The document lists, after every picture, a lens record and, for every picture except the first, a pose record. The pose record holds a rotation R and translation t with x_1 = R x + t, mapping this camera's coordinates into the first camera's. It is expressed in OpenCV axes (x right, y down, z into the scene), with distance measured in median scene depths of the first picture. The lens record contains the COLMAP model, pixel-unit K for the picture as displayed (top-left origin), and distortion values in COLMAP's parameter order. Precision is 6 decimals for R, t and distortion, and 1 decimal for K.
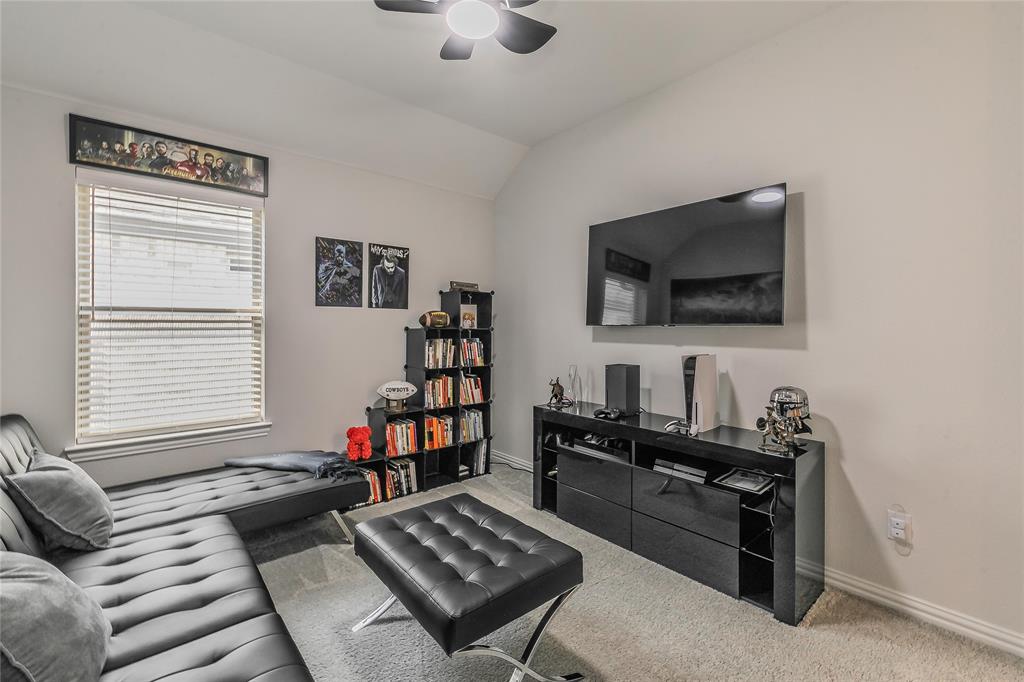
lens RADIAL K [[442.6, 0, 515.8], [0, 442.6, 331.8], [0, 0, 1]] dist [-0.002807, -0.000564]
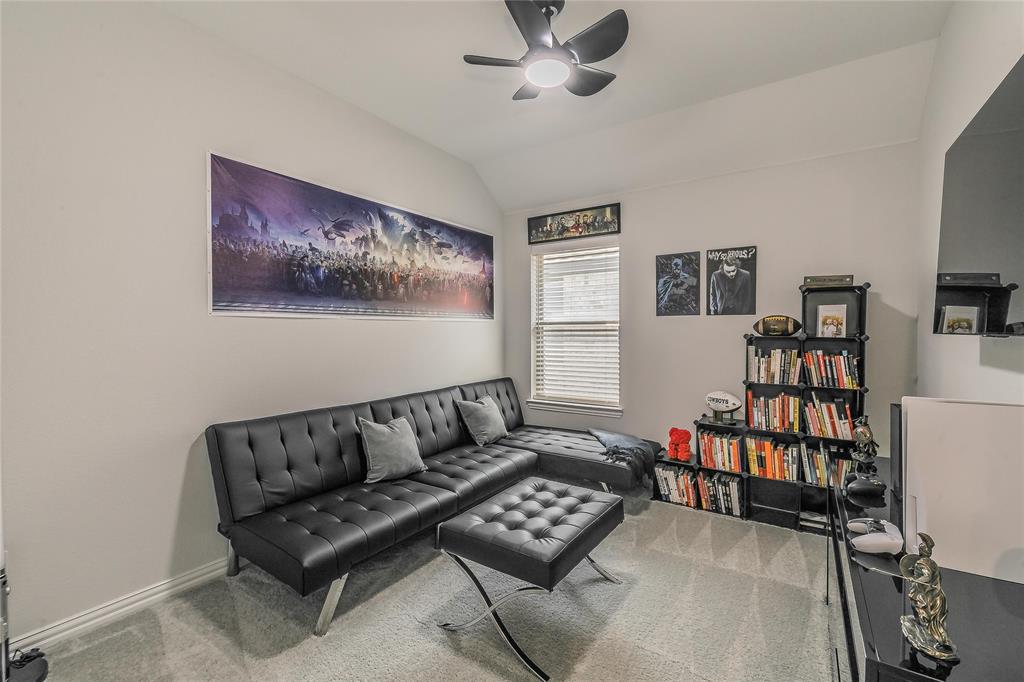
lens RADIAL K [[442.6, 0, 512.5], [0, 442.6, 341.6], [0, 0, 1]] dist [-0.002807, -0.000564]
pose [[0.257237, 0.019553, -0.966150, 0.529236], [-0.008739, 0.999801, 0.017908, -0.008850], [0.966309, 0.003837, 0.257357, 0.321333]]
